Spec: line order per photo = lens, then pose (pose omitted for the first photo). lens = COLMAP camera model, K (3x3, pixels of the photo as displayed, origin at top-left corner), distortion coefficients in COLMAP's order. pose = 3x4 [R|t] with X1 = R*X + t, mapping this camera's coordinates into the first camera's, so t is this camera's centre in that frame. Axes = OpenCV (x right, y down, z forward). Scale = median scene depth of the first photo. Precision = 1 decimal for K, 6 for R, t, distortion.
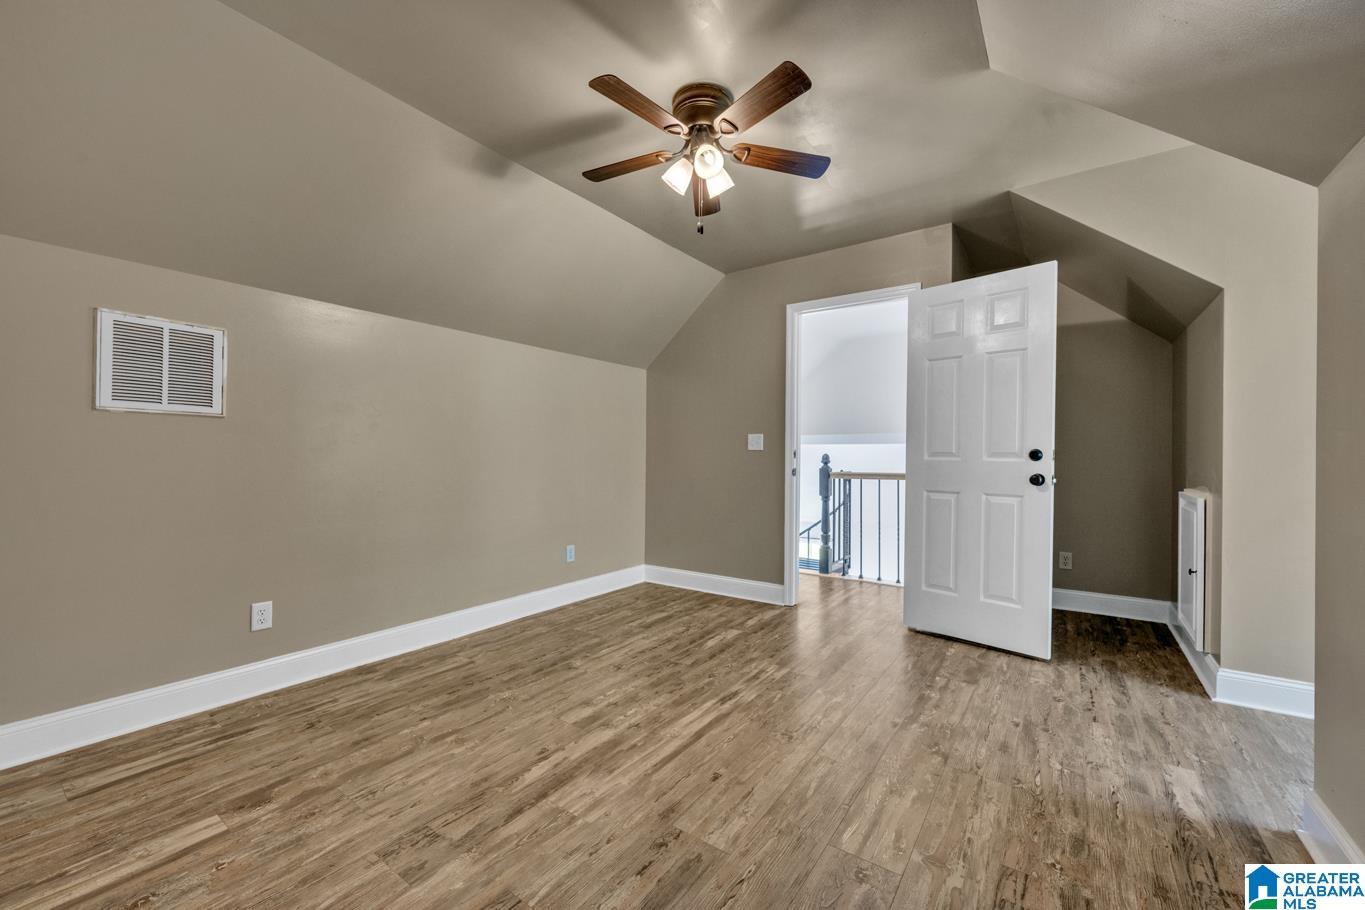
lens RADIAL K [[533.0, 0, 684.8], [0, 533.0, 456.1], [0, 0, 1]] dist [0.000276, 0.000025]
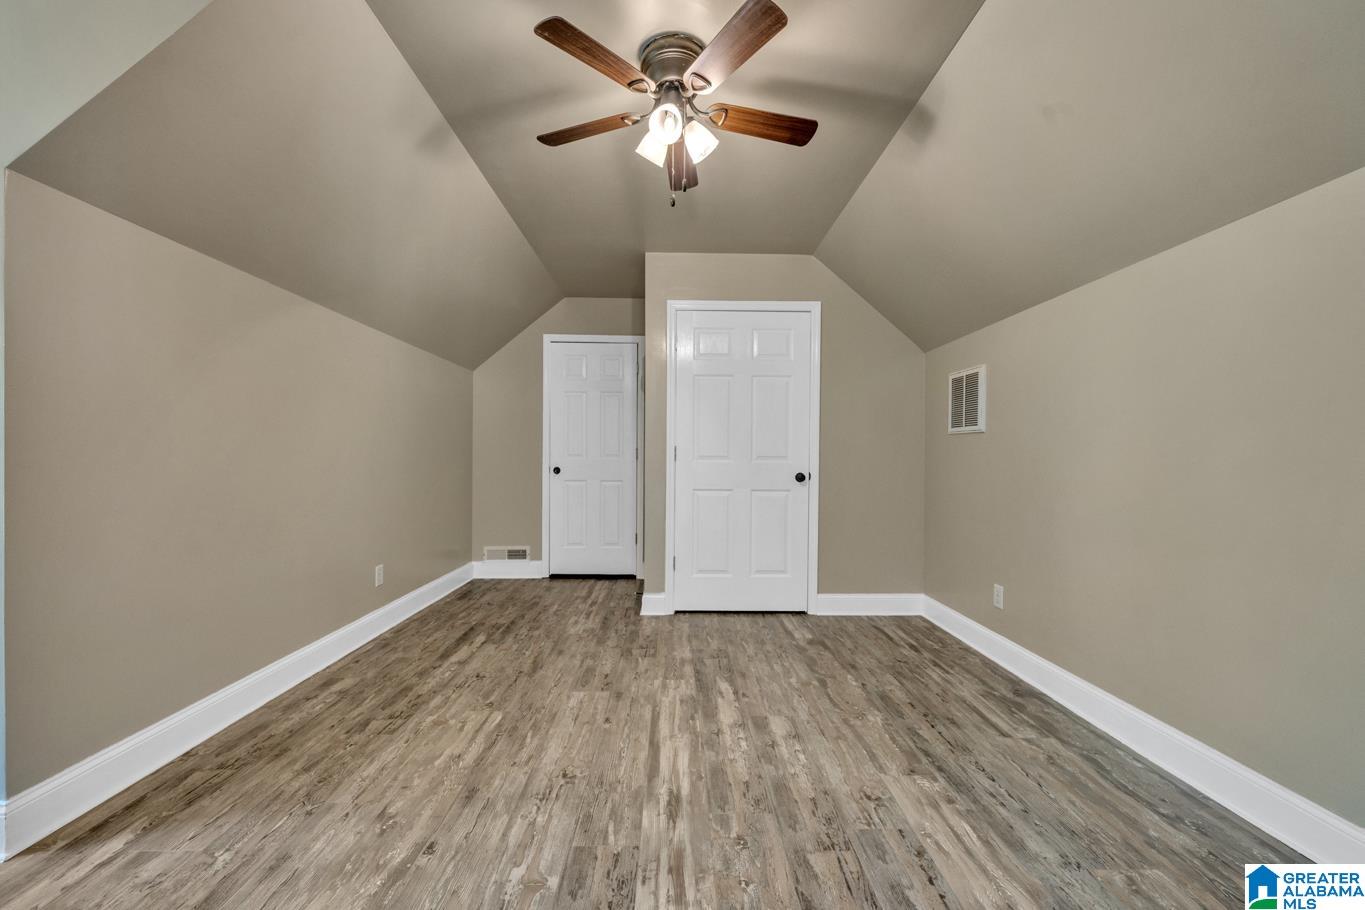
lens RADIAL K [[533.0, 0, 684.3], [0, 533.0, 458.1], [0, 0, 1]] dist [0.000276, 0.000025]
pose [[-0.802315, -0.010487, -0.596809, 0.549278], [-0.007882, 0.999945, -0.006974, 0.005231], [0.596849, -0.000891, -0.802353, 1.753322]]
